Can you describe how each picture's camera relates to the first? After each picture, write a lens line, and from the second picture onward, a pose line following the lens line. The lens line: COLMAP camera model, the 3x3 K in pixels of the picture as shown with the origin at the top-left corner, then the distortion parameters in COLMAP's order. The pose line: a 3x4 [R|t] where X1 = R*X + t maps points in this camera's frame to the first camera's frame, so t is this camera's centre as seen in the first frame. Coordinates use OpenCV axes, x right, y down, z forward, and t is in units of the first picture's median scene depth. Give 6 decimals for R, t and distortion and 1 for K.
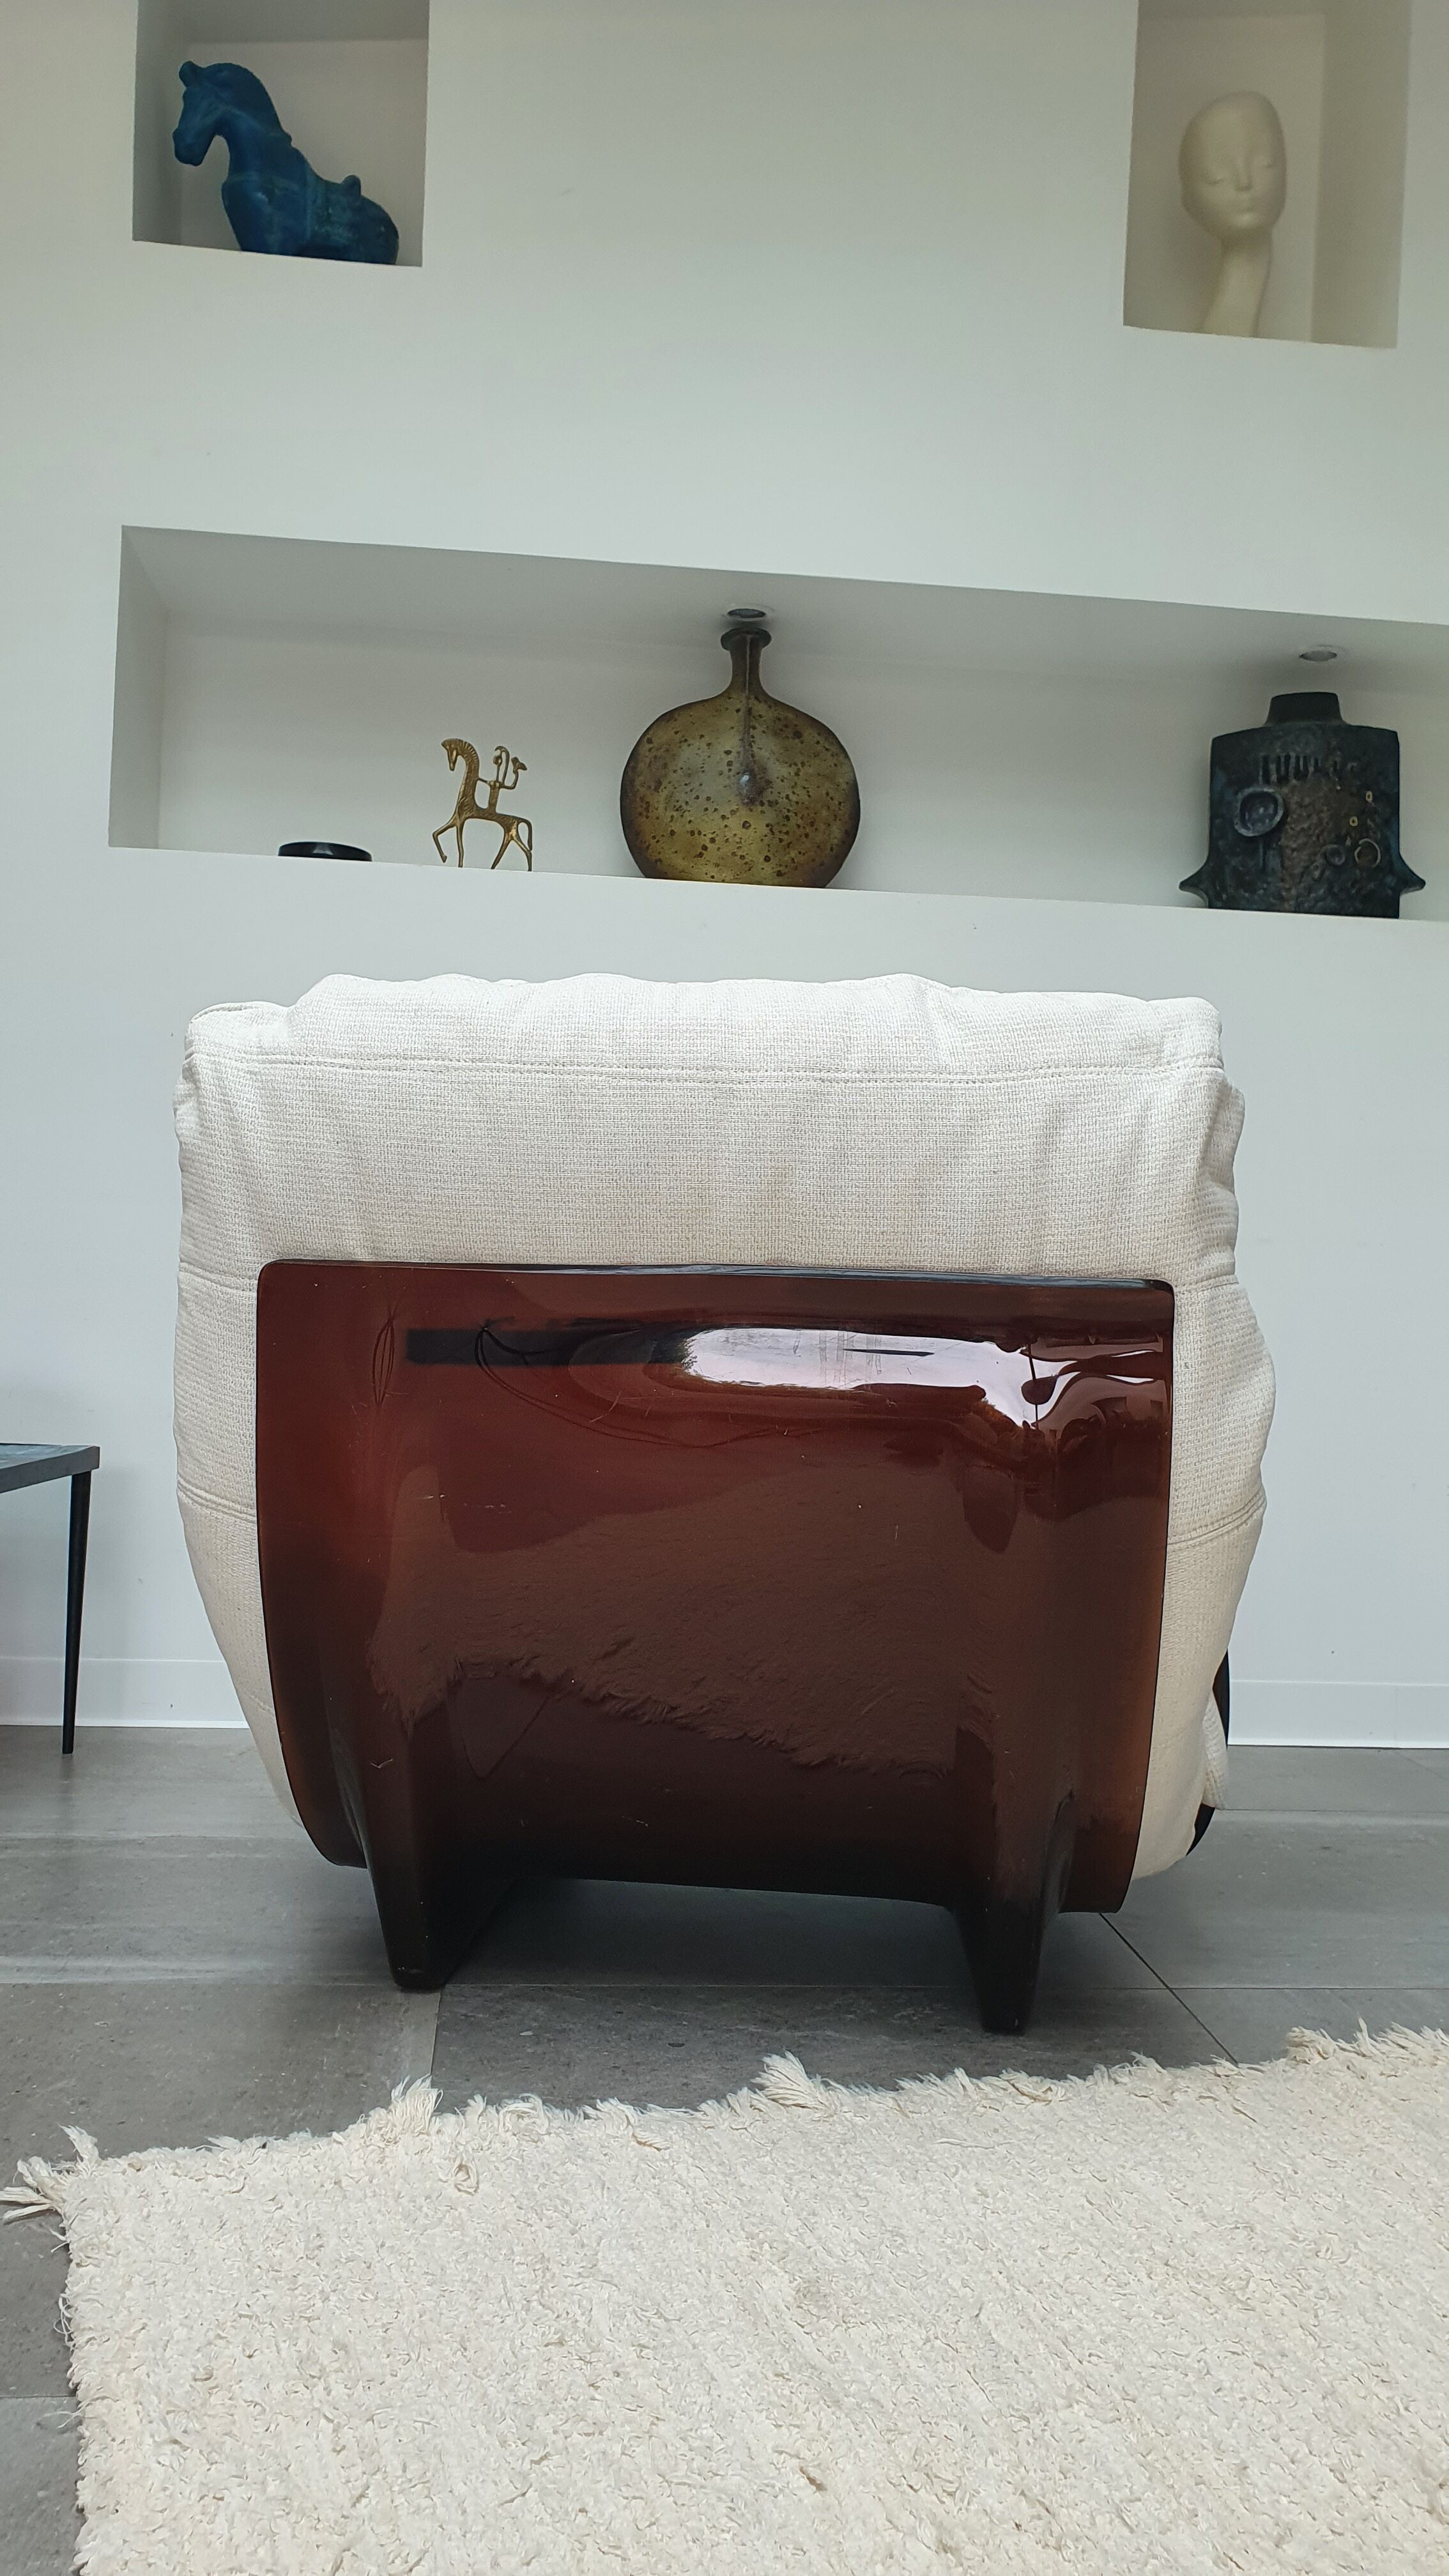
lens RADIAL K [[1998.3, 0, 731.1], [0, 1998.3, 1299.9], [0, 0, 1]] dist [0.028266, -0.002583]
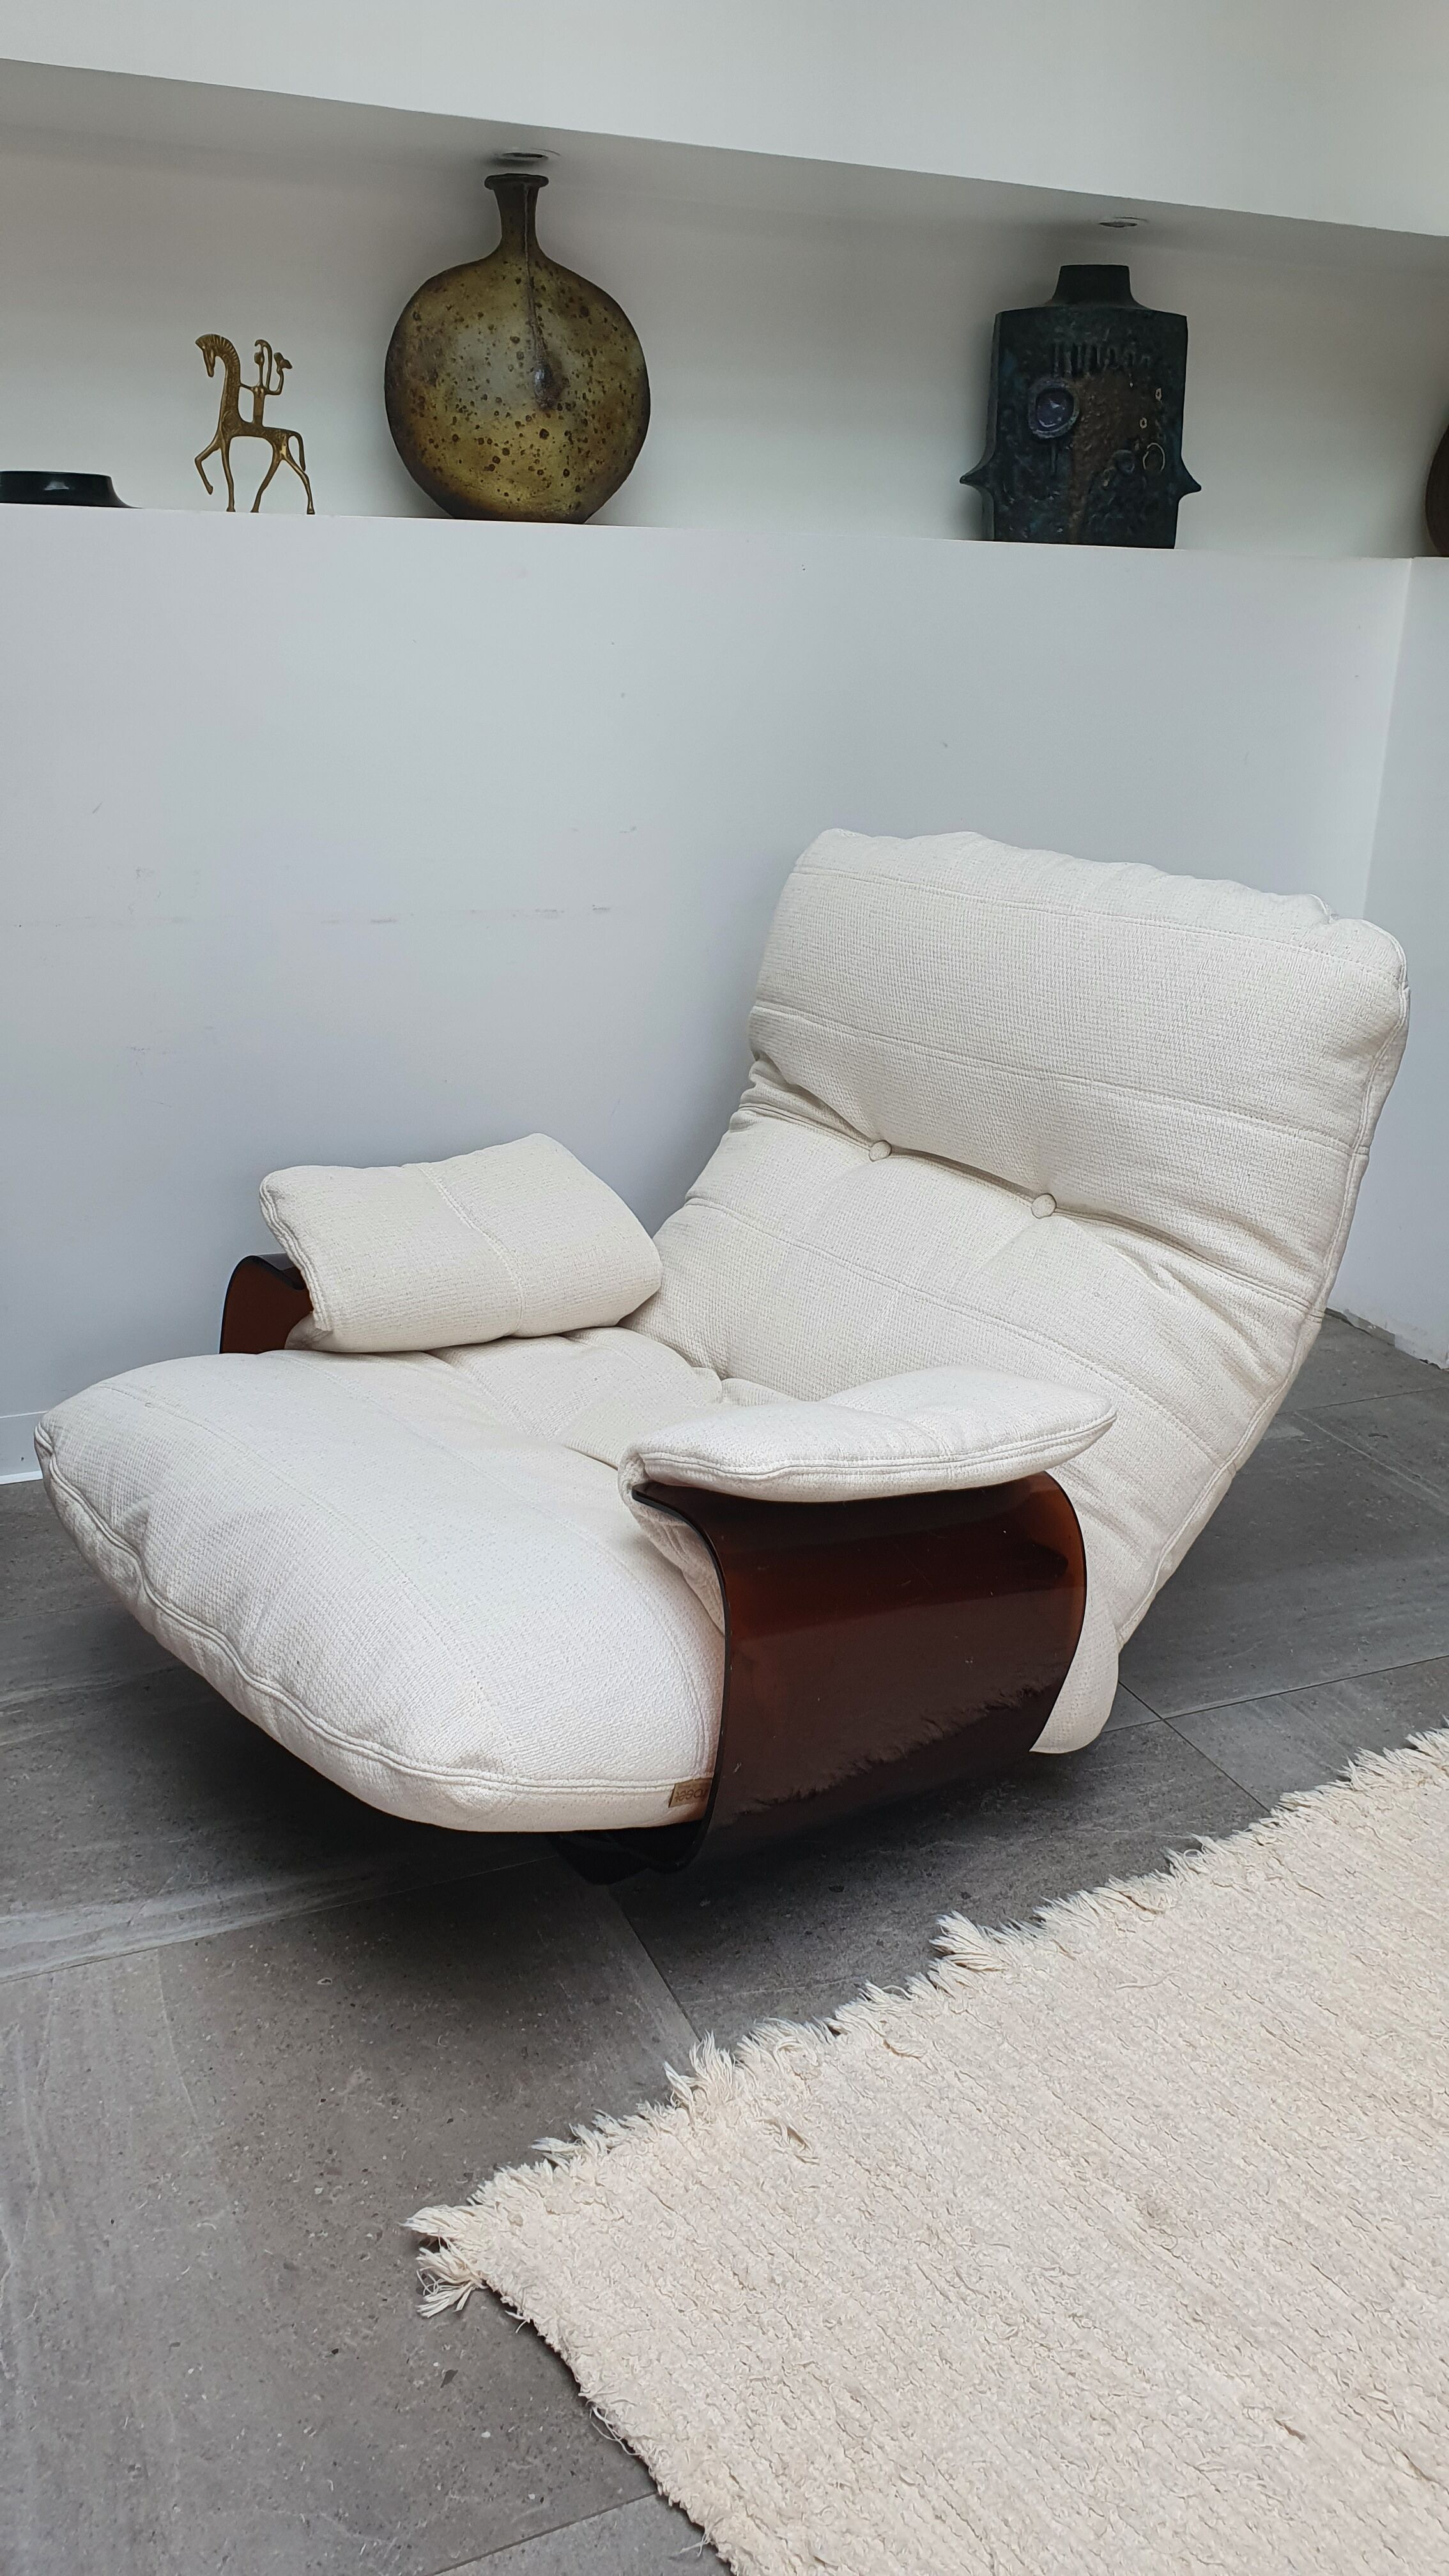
lens RADIAL K [[1994.7, 0, 736.3], [0, 1994.7, 1302.8], [0, 0, 1]] dist [-0.031062, 0.001245]
pose [[0.954366, -0.108086, 0.278394, -0.194549], [0.004319, 0.937104, 0.349023, -0.183258], [-0.298608, -0.331893, 0.894807, 0.070970]]
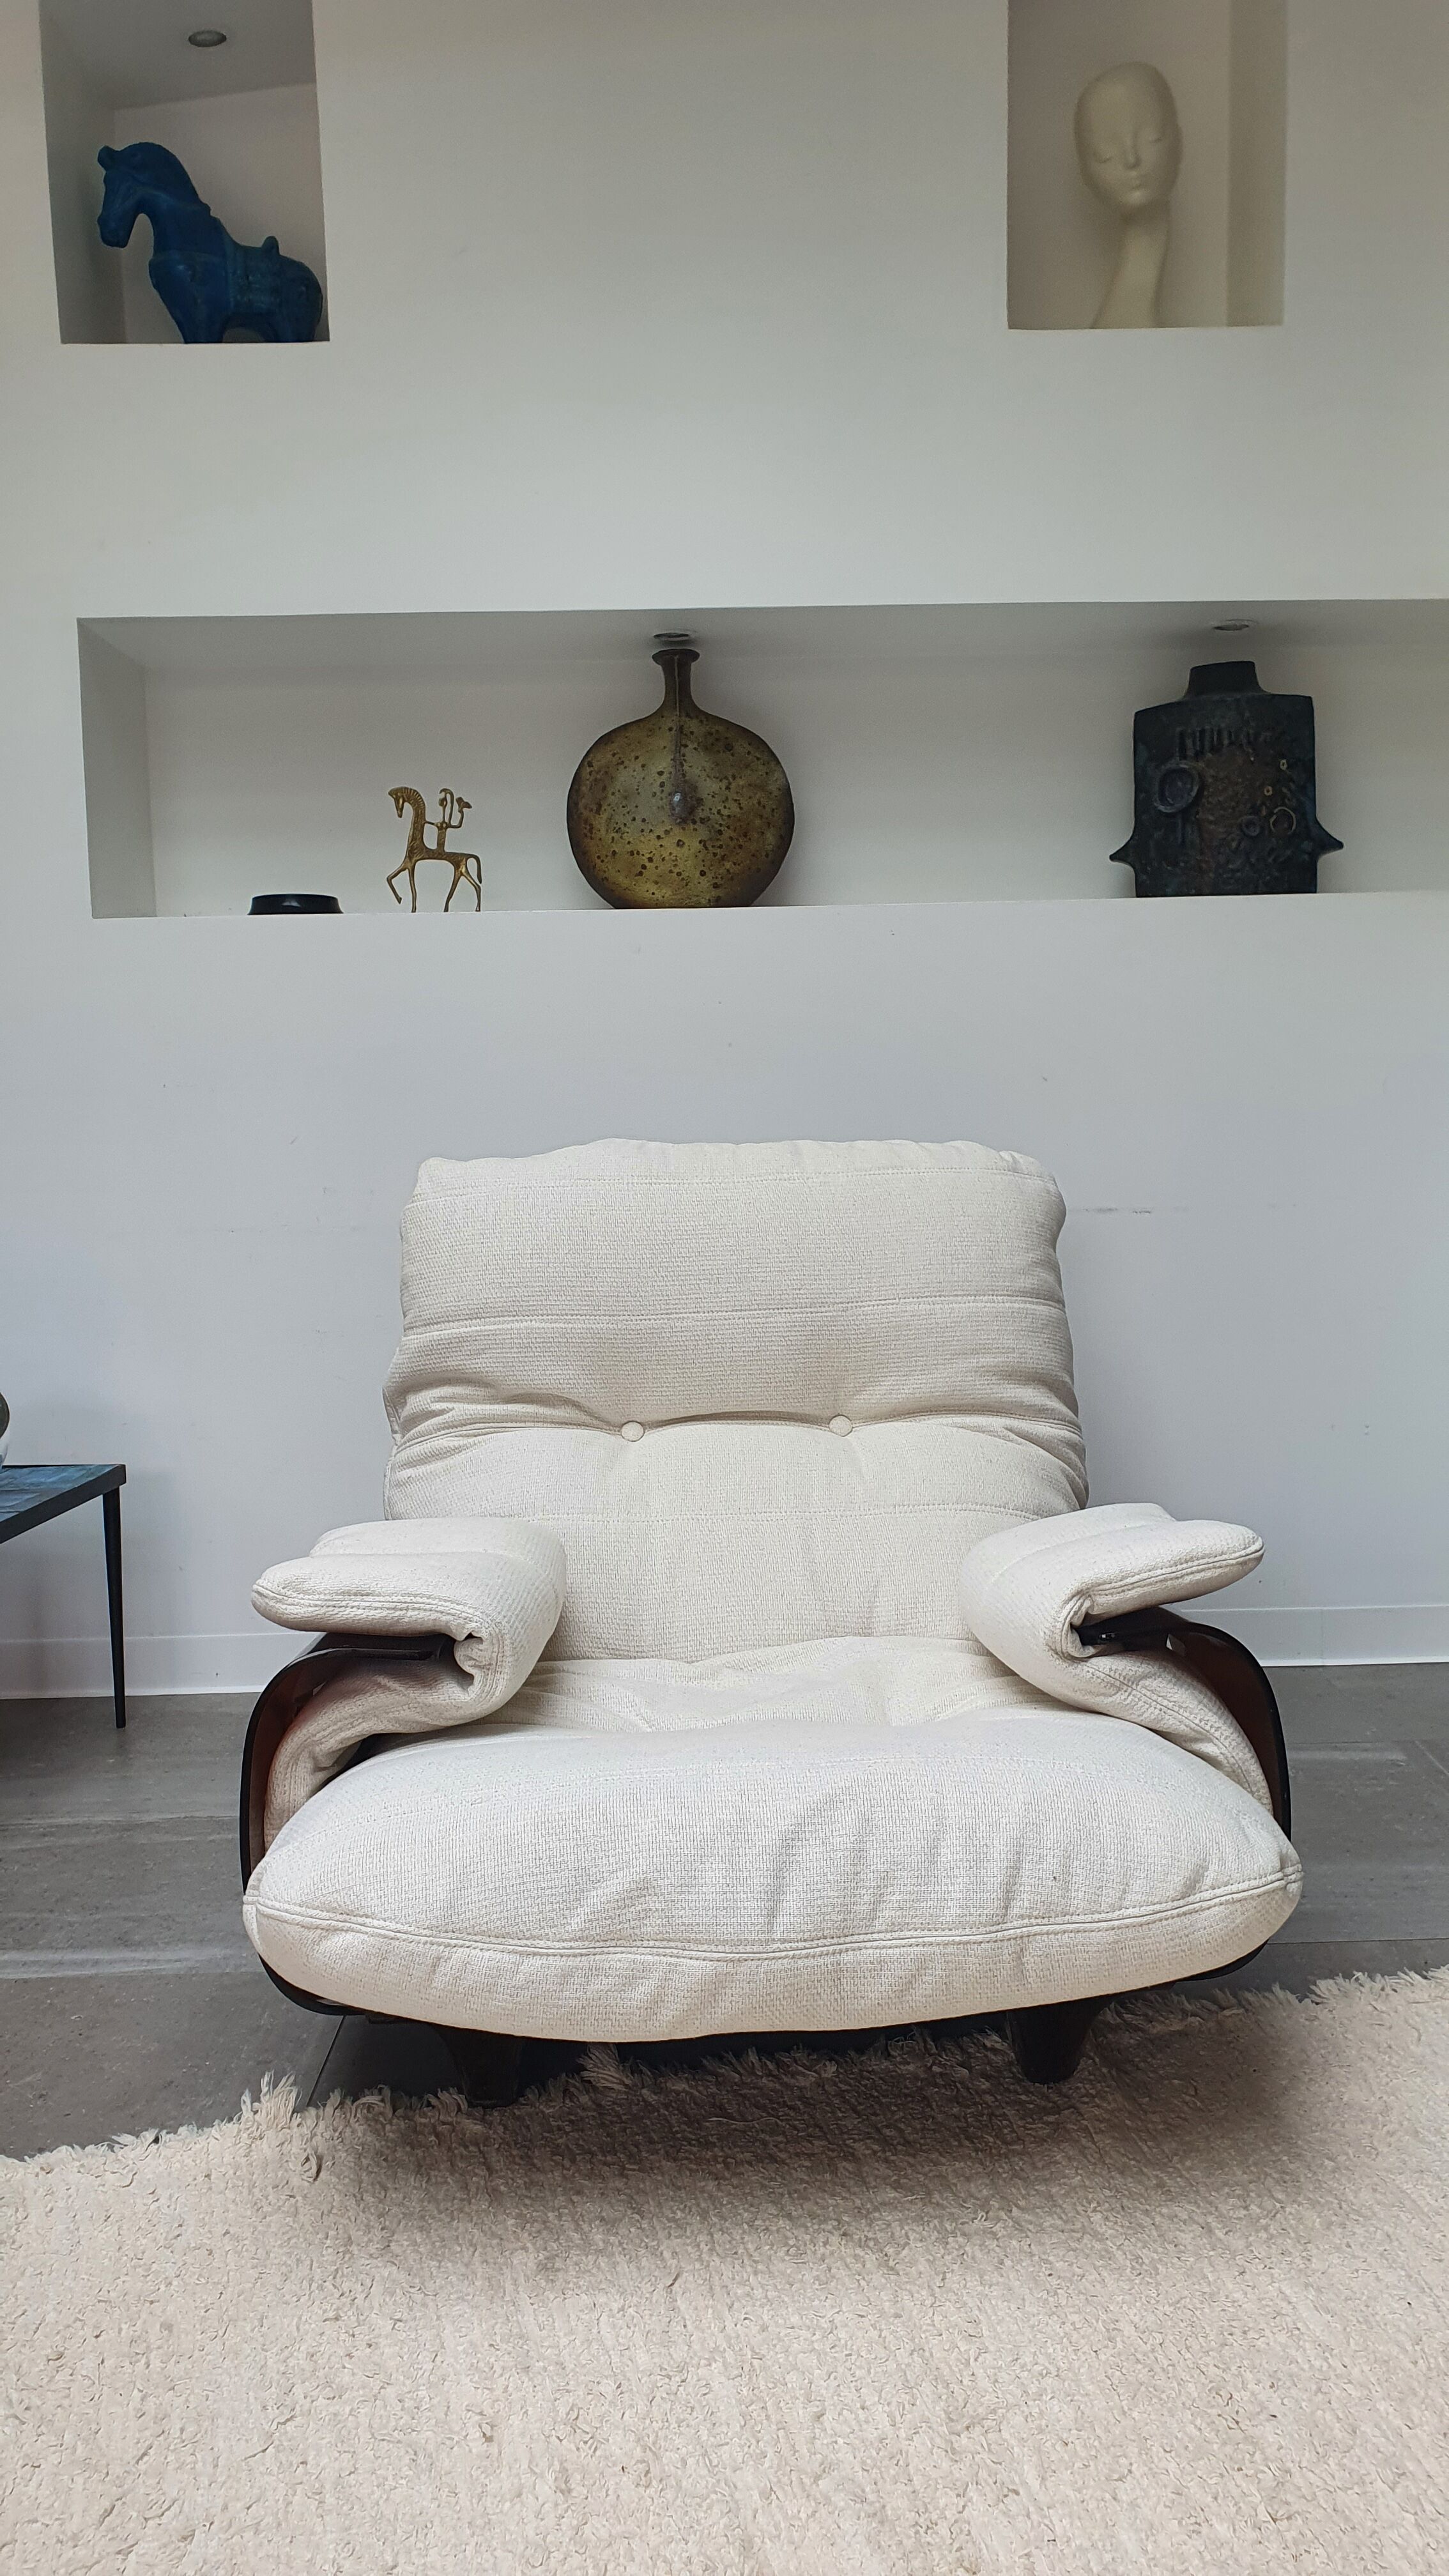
lens RADIAL K [[1995.1, 0, 777.9], [0, 1995.1, 1301.9], [0, 0, 1]] dist [0.031171, -0.001921]
pose [[0.995899, -0.049696, -0.075604, 0.127802], [0.056981, 0.993606, 0.097470, -0.094993], [0.070277, -0.101378, 0.992363, -0.079408]]
